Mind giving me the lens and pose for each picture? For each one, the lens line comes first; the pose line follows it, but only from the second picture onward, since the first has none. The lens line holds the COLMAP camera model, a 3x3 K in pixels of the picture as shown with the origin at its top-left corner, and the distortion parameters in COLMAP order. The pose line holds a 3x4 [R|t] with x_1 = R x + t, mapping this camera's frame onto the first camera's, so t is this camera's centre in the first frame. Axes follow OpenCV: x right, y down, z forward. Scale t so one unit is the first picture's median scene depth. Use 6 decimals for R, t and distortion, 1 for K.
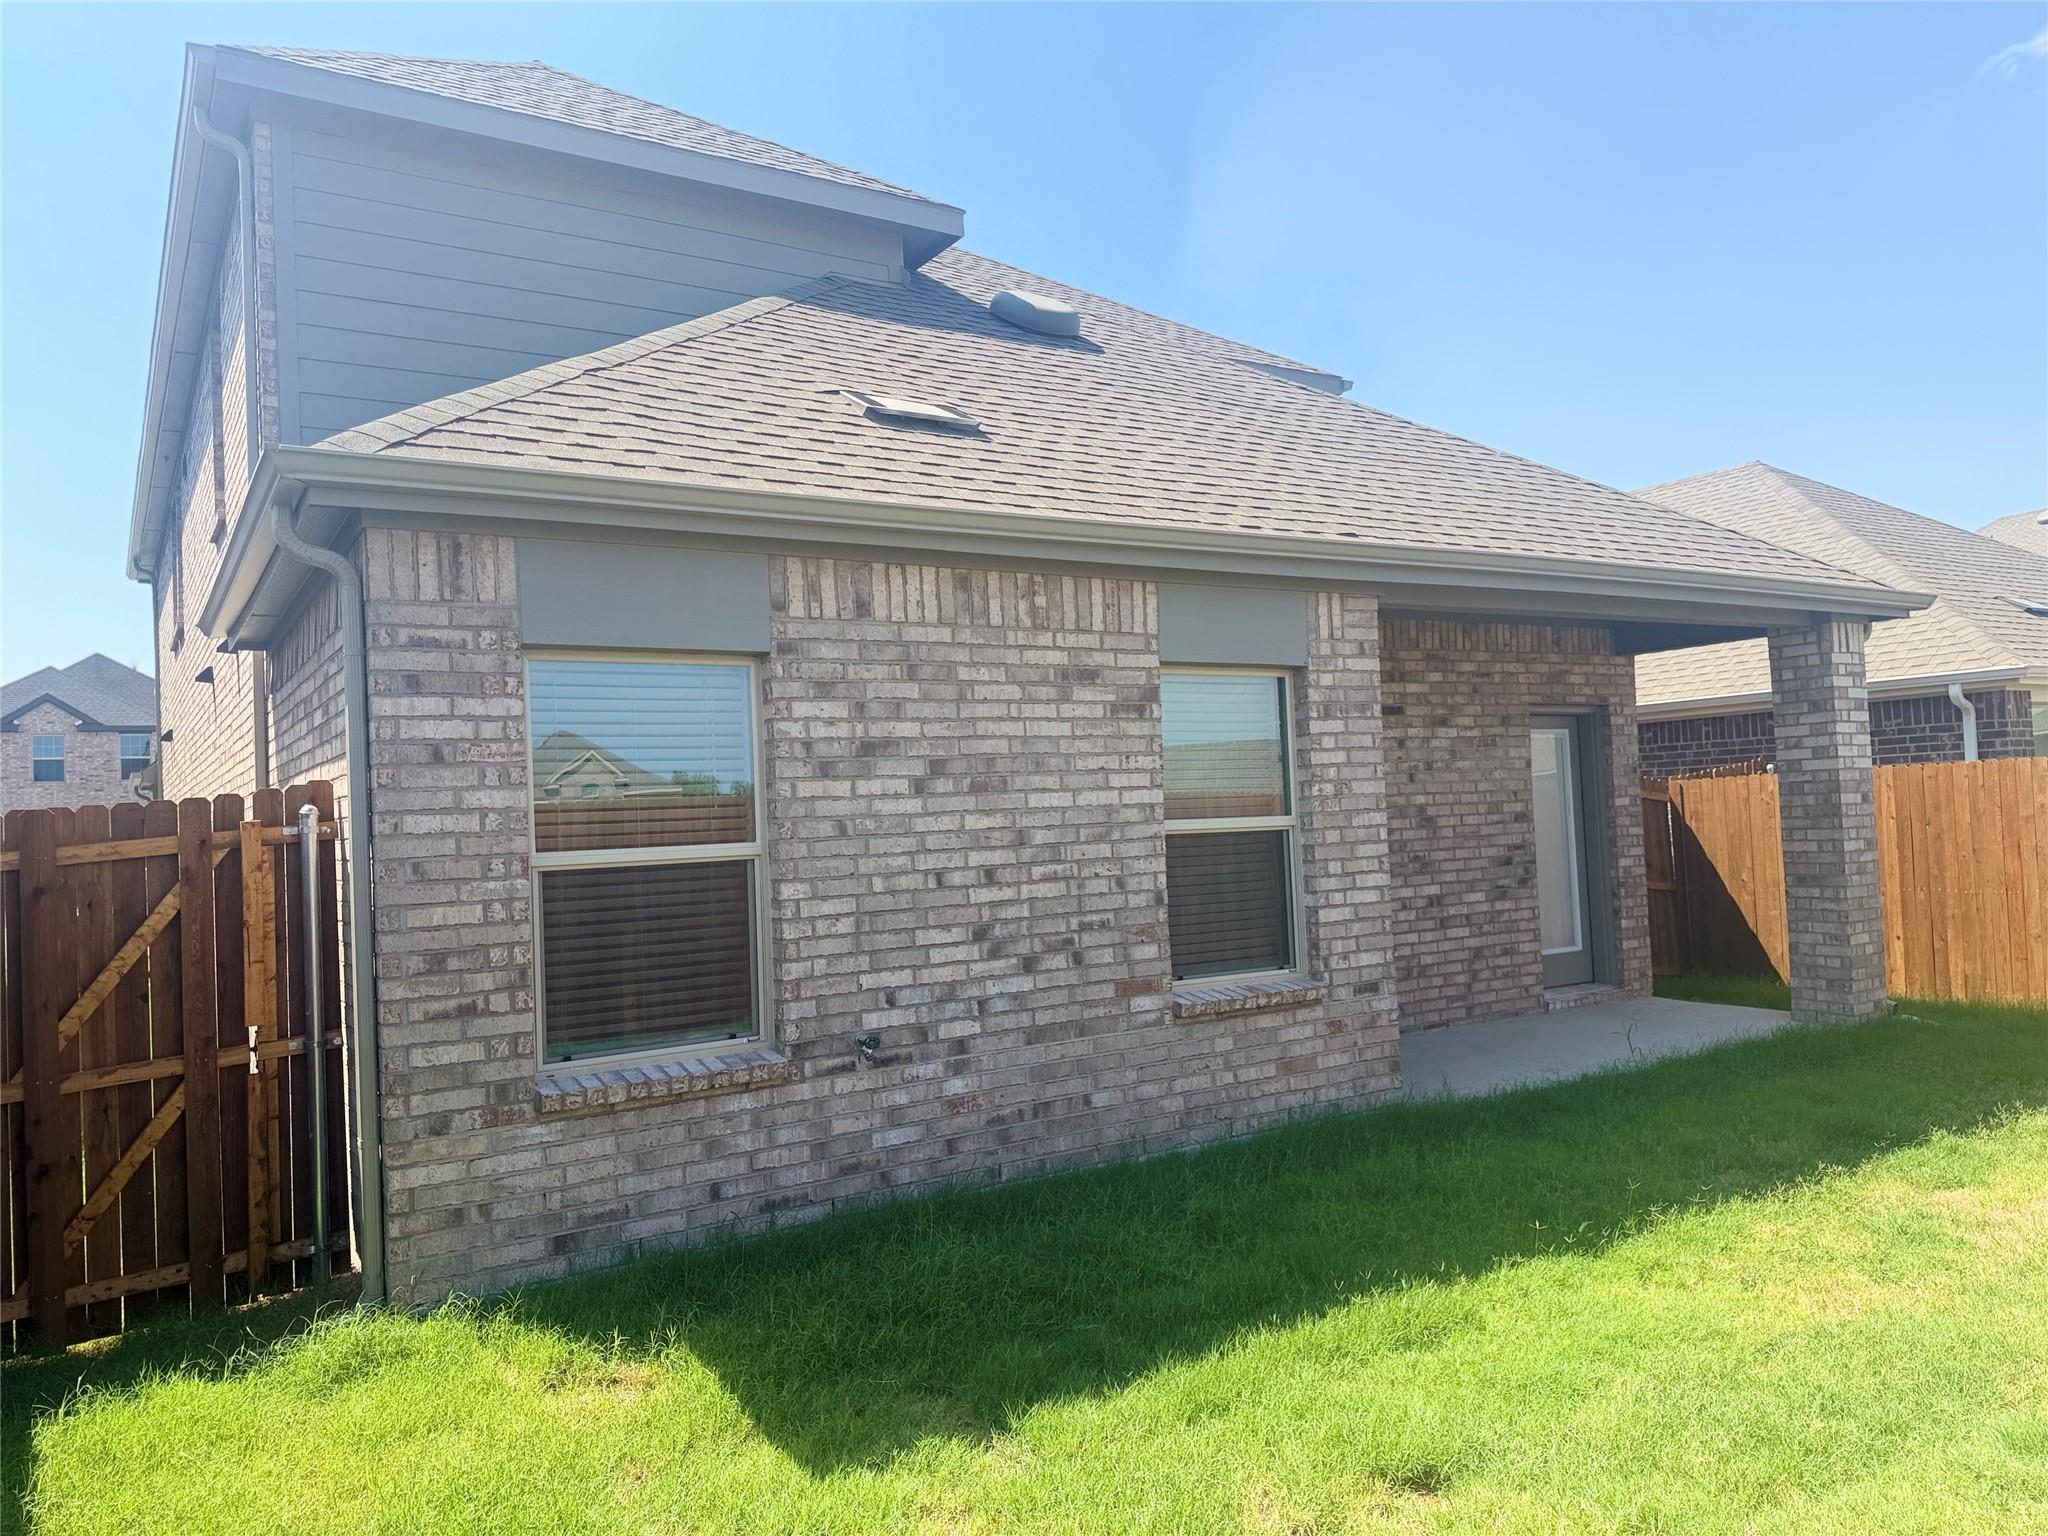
lens RADIAL K [[1455.7, 0, 1026.9], [0, 1455.7, 765.9], [0, 0, 1]] dist [0.056229, -0.015339]
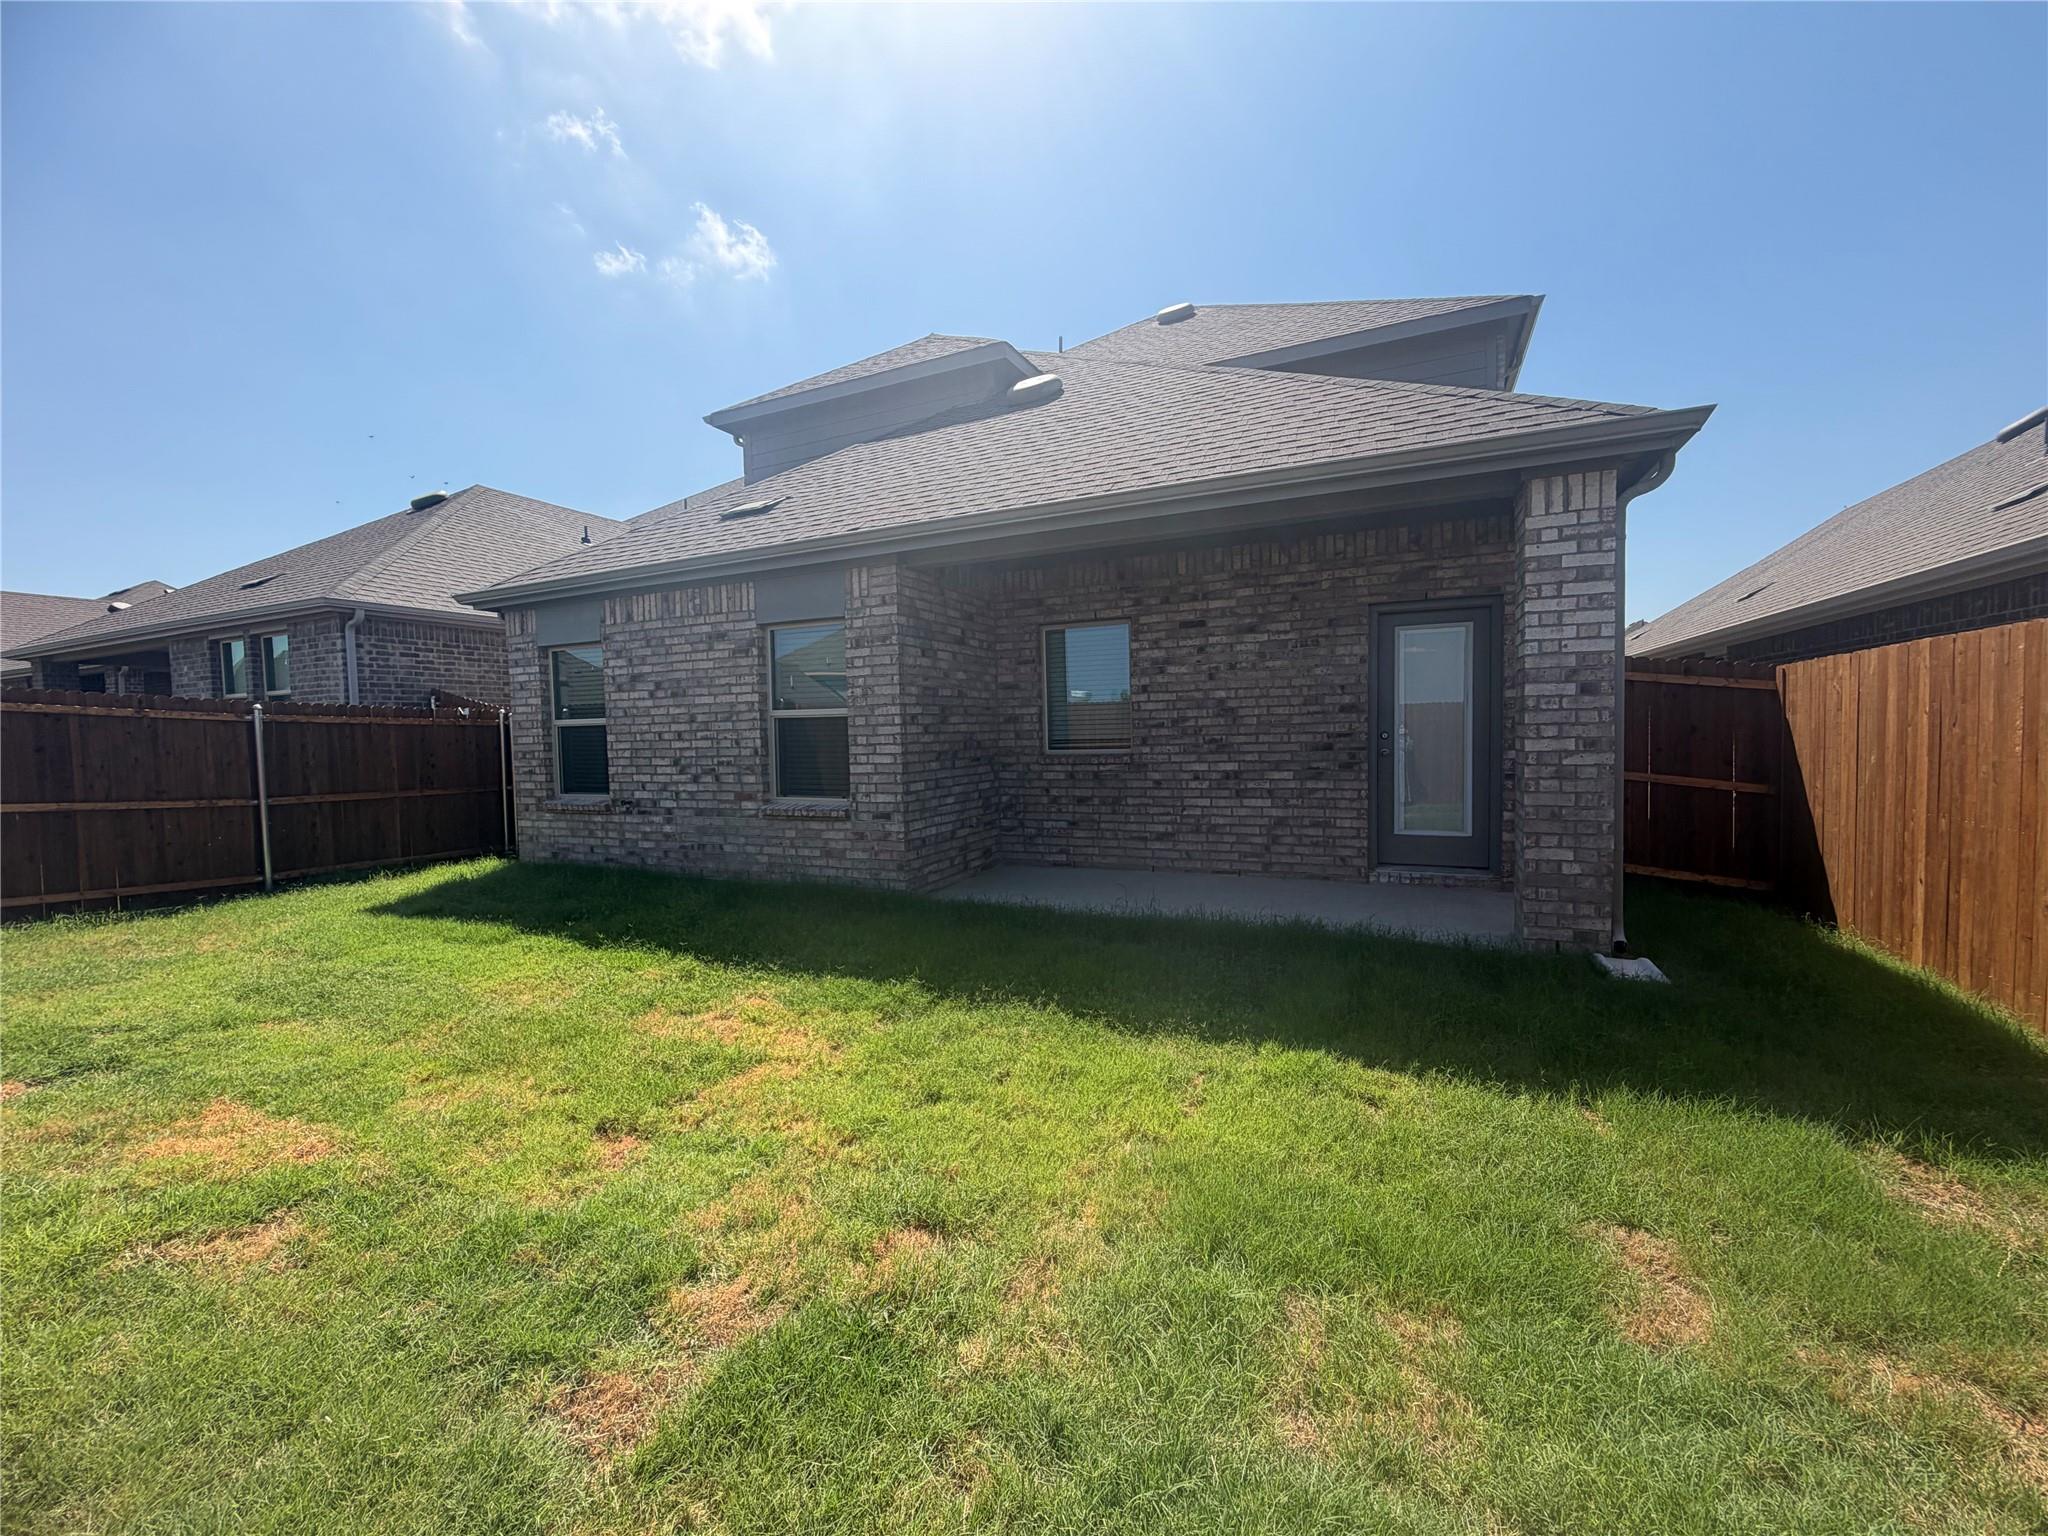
lens RADIAL K [[816.9, 0, 1028.8], [0, 816.9, 774.6], [0, 0, 1]] dist [0.000226, 0.000526]
pose [[0.534004, 0.076642, -0.842001, 1.104605], [0.030707, 0.993468, 0.109904, 0.013614], [0.844924, -0.084544, 0.528163, 0.690237]]
